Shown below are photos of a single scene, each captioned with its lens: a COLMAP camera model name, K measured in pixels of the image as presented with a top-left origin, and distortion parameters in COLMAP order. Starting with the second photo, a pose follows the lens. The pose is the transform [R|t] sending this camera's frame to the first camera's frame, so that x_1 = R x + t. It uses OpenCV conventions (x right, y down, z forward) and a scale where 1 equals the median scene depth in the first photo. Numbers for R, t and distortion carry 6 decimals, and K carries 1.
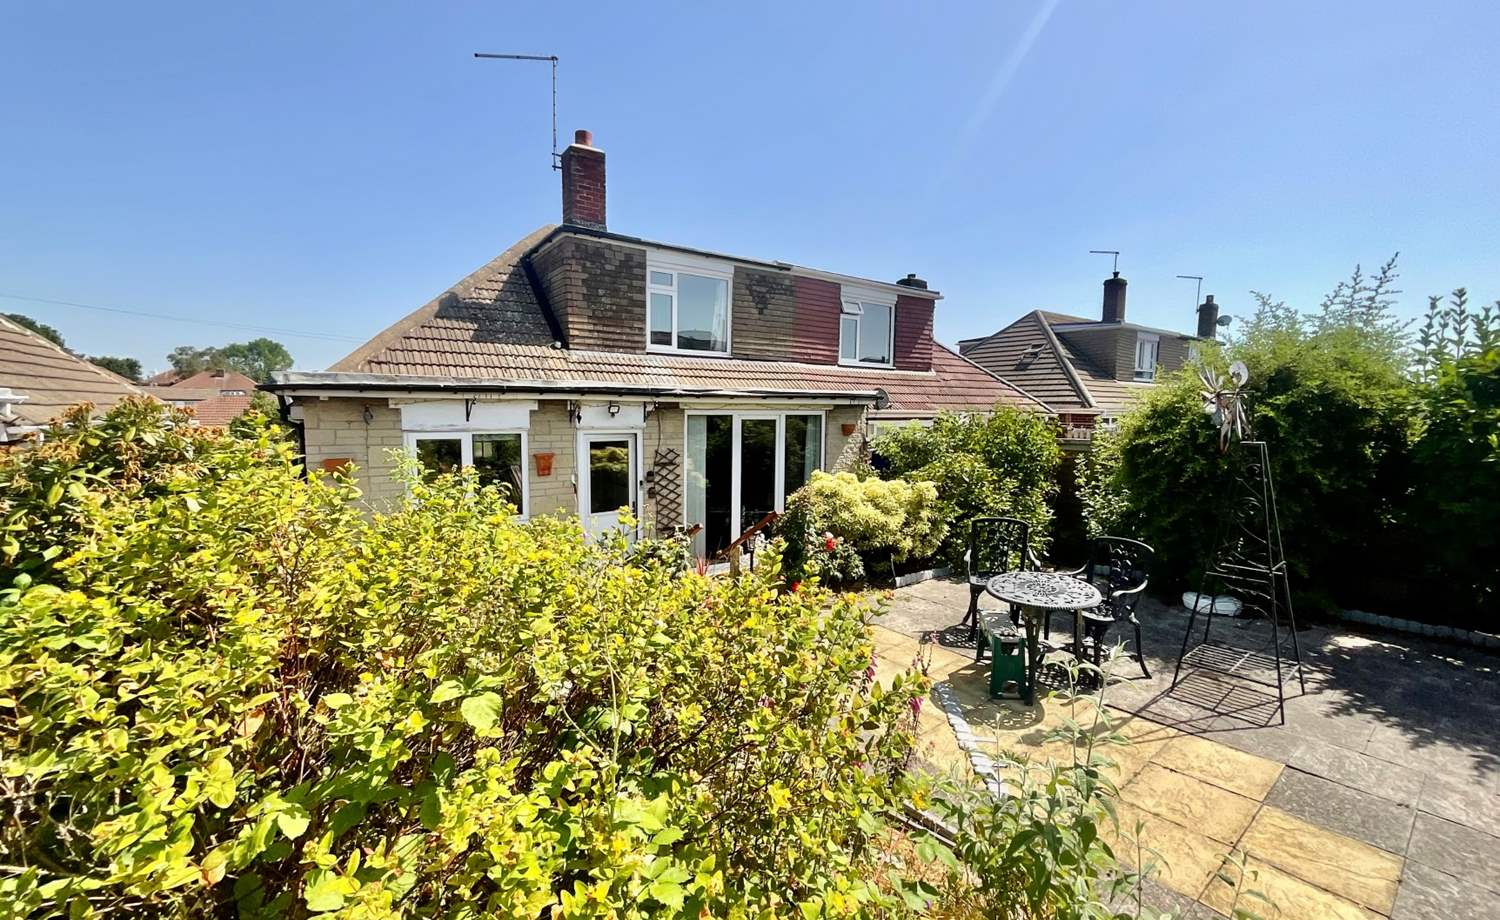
lens RADIAL K [[609.7, 0, 749.5], [0, 609.7, 463.0], [0, 0, 1]] dist [0.001053, -0.000207]
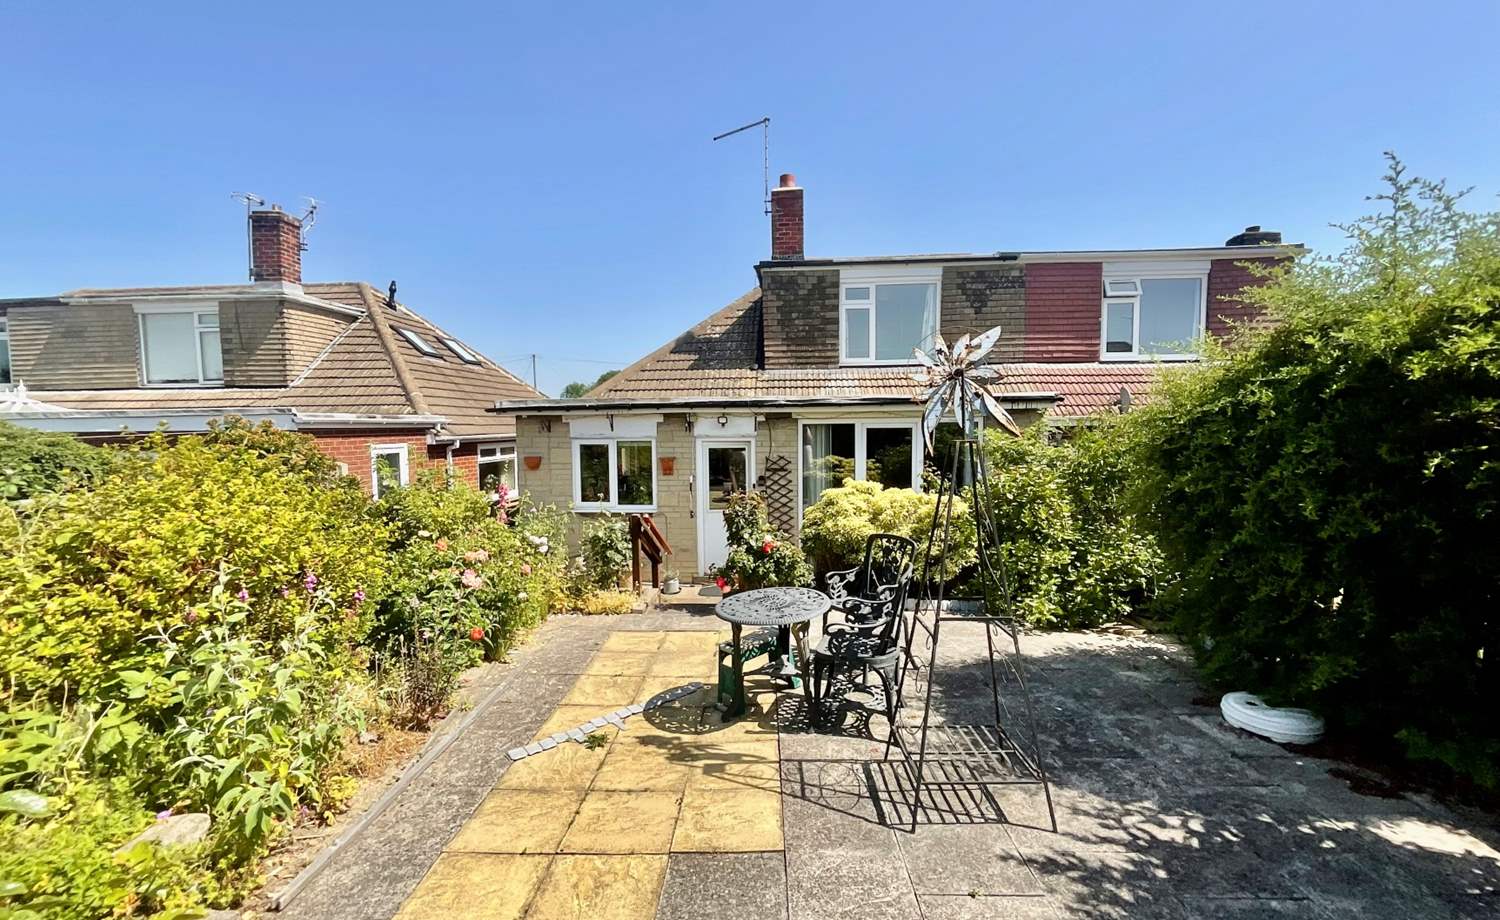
lens RADIAL K [[609.7, 0, 749.5], [0, 609.7, 463.0], [0, 0, 1]] dist [0.001053, -0.000207]
pose [[0.768273, 0.021511, -0.639761, 0.541437], [-0.039728, 0.999111, -0.014115, 0.006927], [0.638888, 0.036260, 0.768445, 0.147712]]
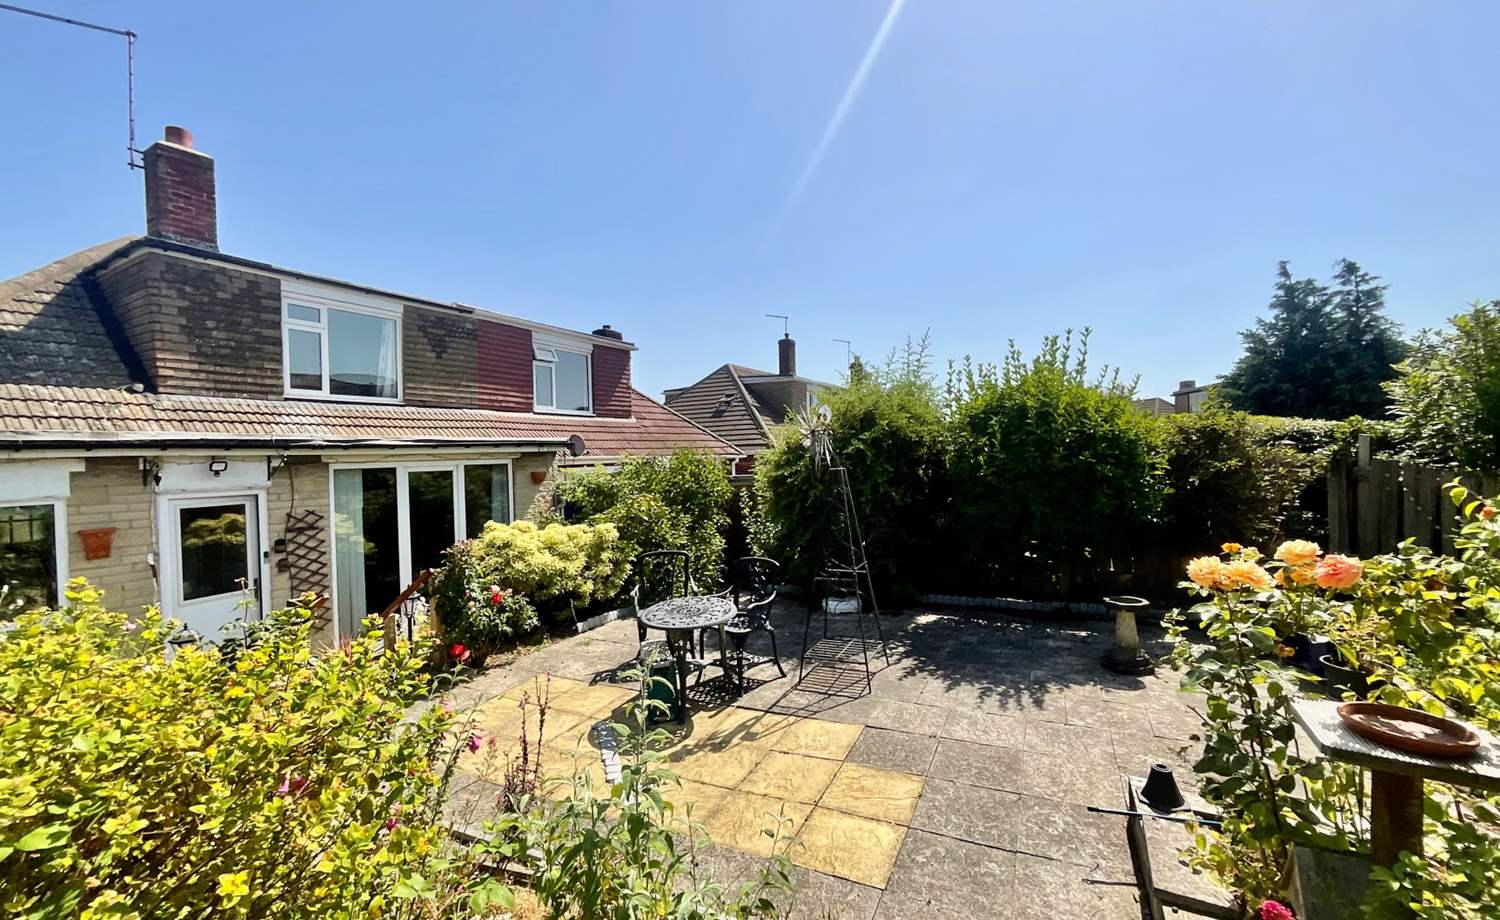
lens RADIAL K [[610.5, 0, 750.0], [0, 610.5, 460.0], [0, 0, 1]] dist [-0.002037, 0.004857]
pose [[0.902180, -0.038336, 0.429653, 0.063127], [0.074136, 0.995002, -0.066890, 0.009375], [-0.424942, 0.092199, 0.900513, -0.027235]]
